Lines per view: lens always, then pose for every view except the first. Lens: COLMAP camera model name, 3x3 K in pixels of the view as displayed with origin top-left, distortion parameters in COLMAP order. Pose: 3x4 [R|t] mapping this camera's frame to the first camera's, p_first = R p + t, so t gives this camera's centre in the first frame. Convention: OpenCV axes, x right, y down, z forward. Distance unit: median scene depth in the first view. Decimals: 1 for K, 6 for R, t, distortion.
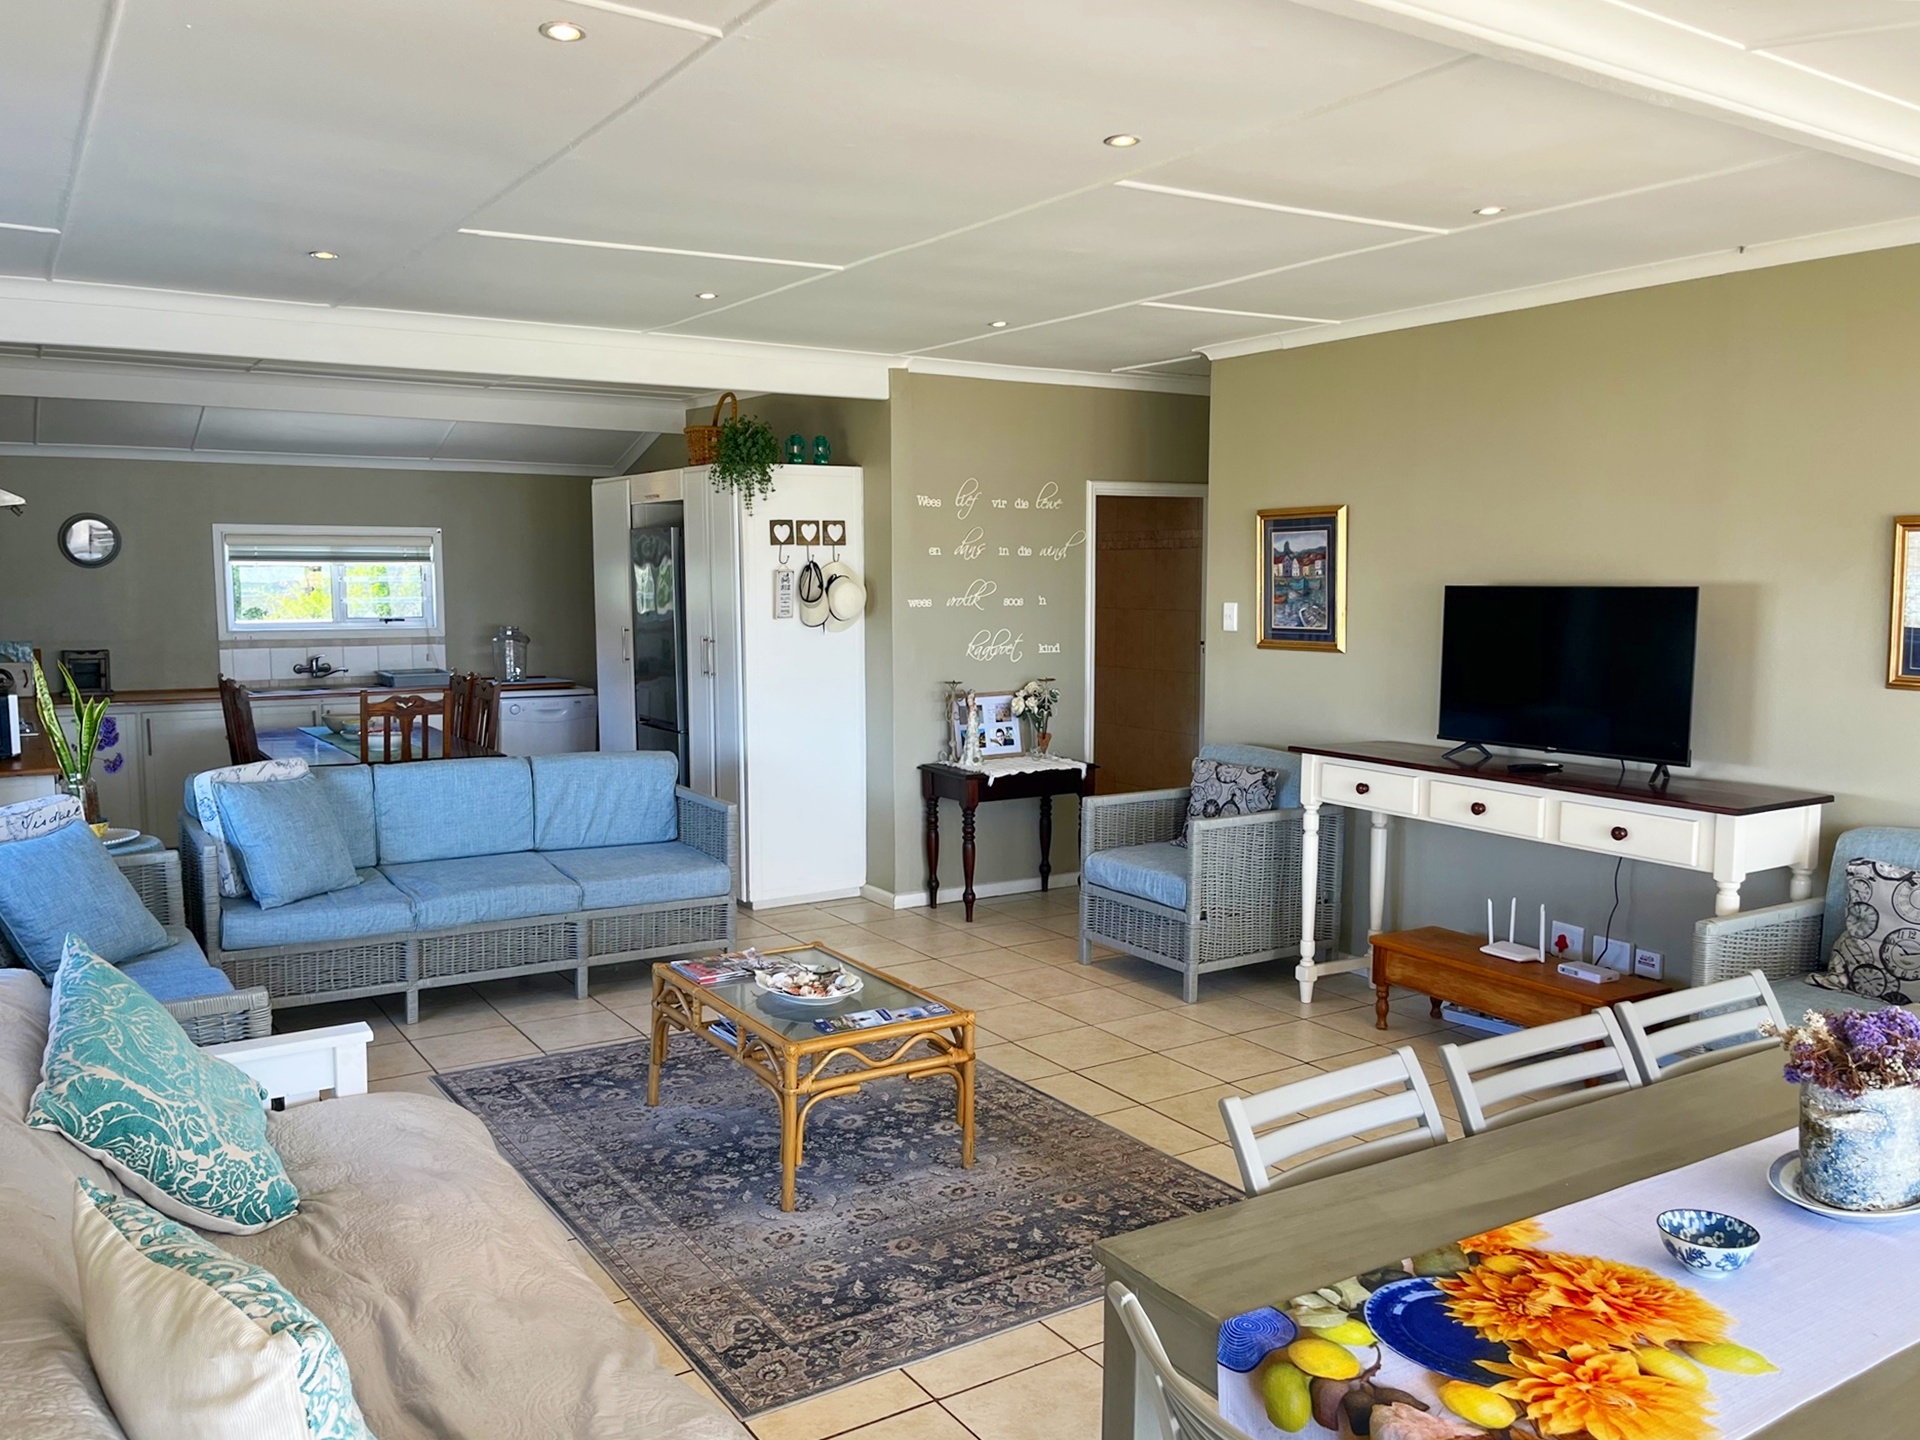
lens RADIAL K [[1476.6, 0, 966.3], [0, 1476.6, 718.2], [0, 0, 1]] dist [0.078596, -0.116681]
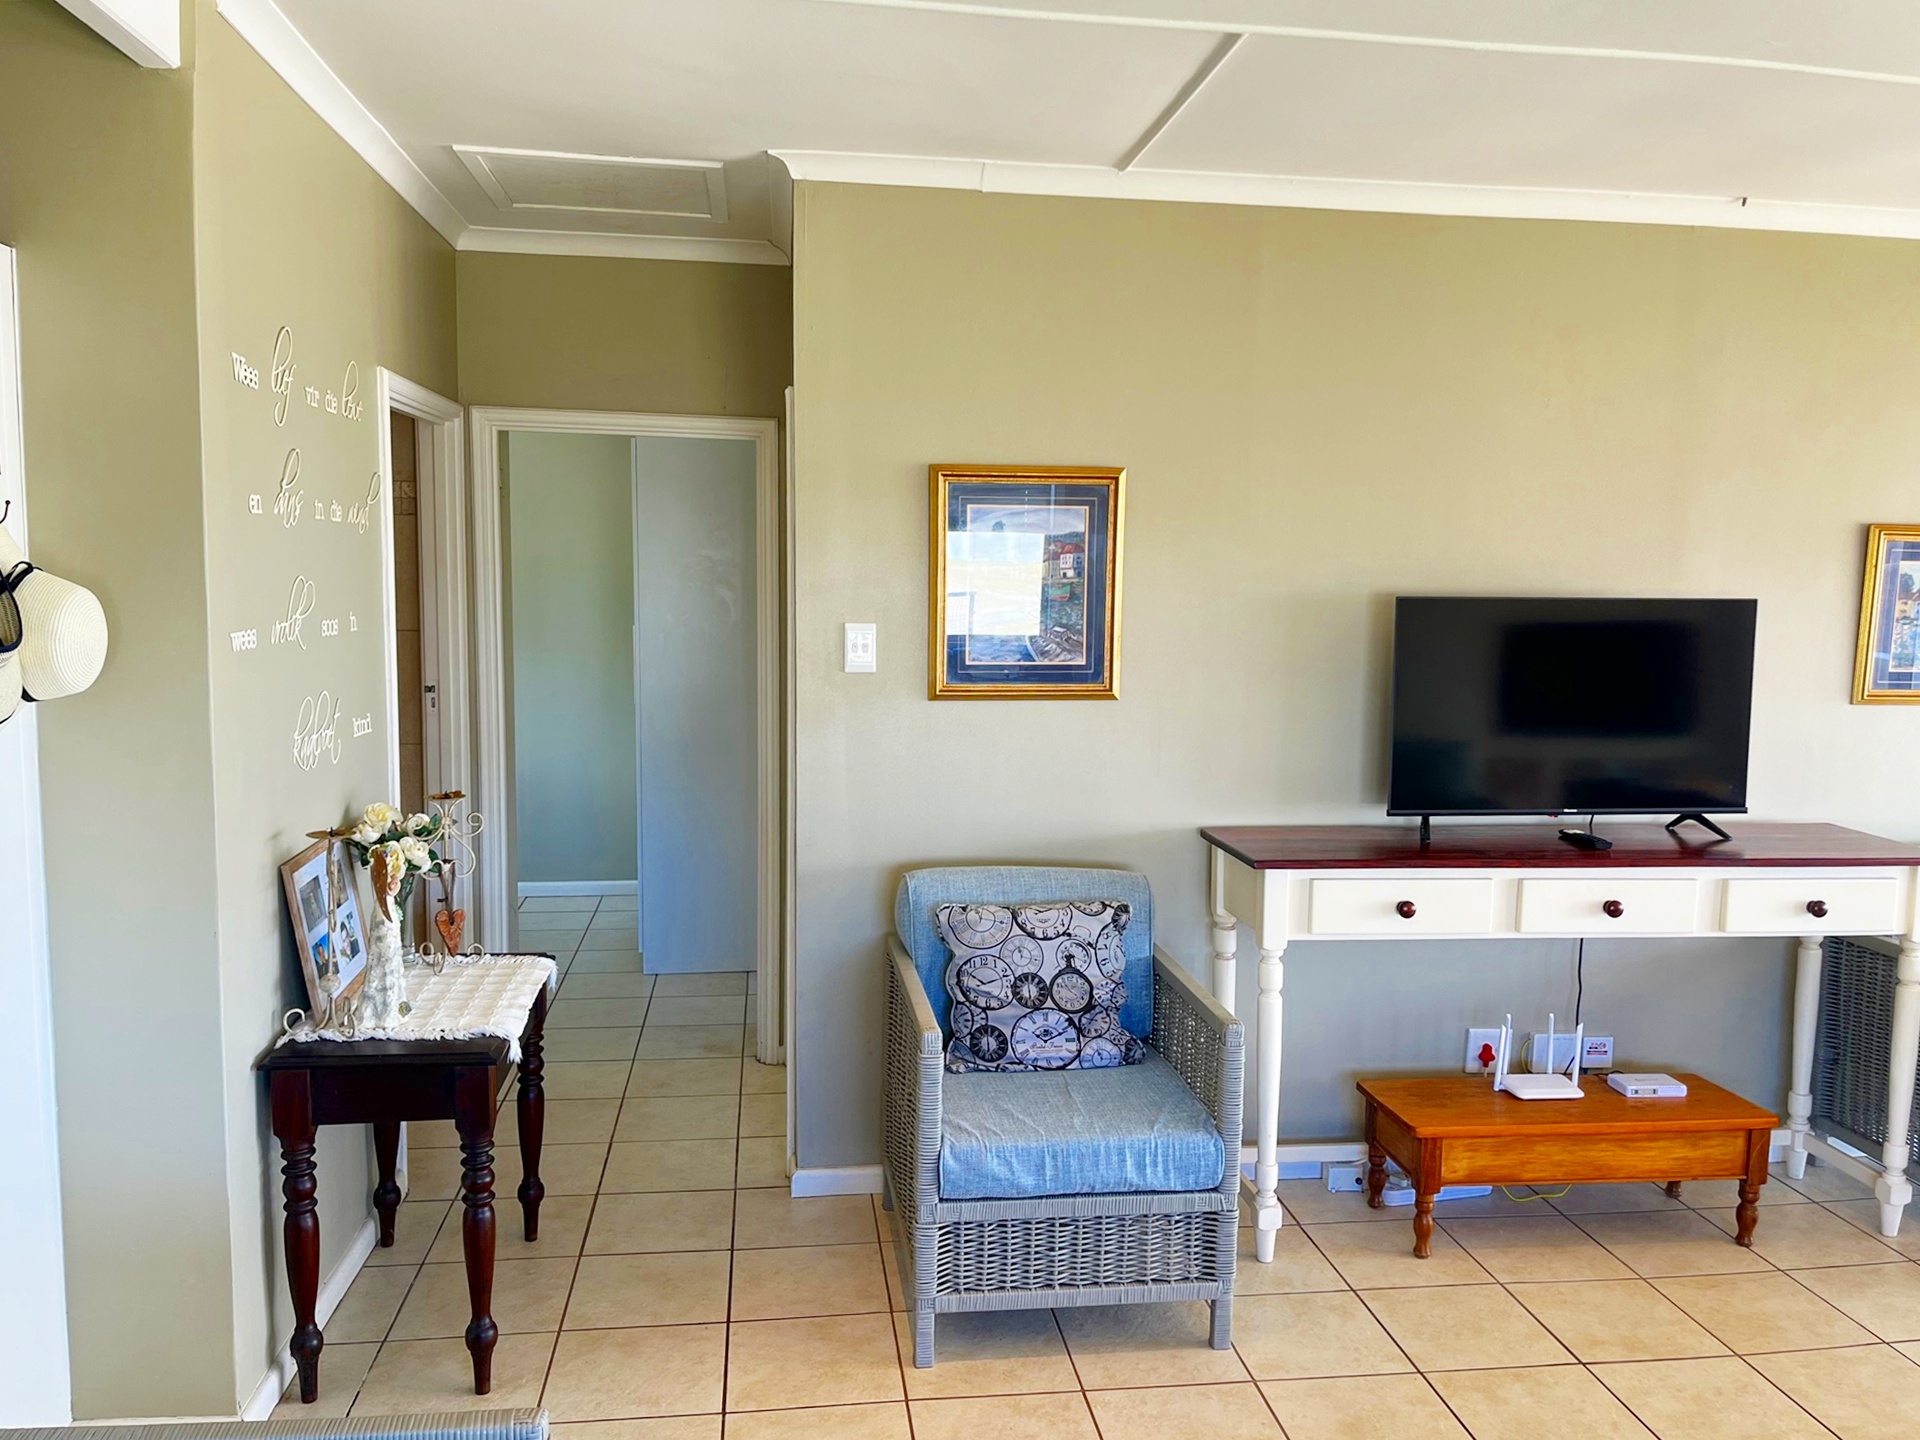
lens RADIAL K [[1476.6, 0, 966.3], [0, 1476.6, 718.2], [0, 0, 1]] dist [0.078596, -0.116681]
pose [[0.430676, -0.083975, 0.898591, -0.307510], [0.075256, 0.995536, 0.056965, -0.068028], [-0.899363, 0.043091, 0.435073, 0.686693]]
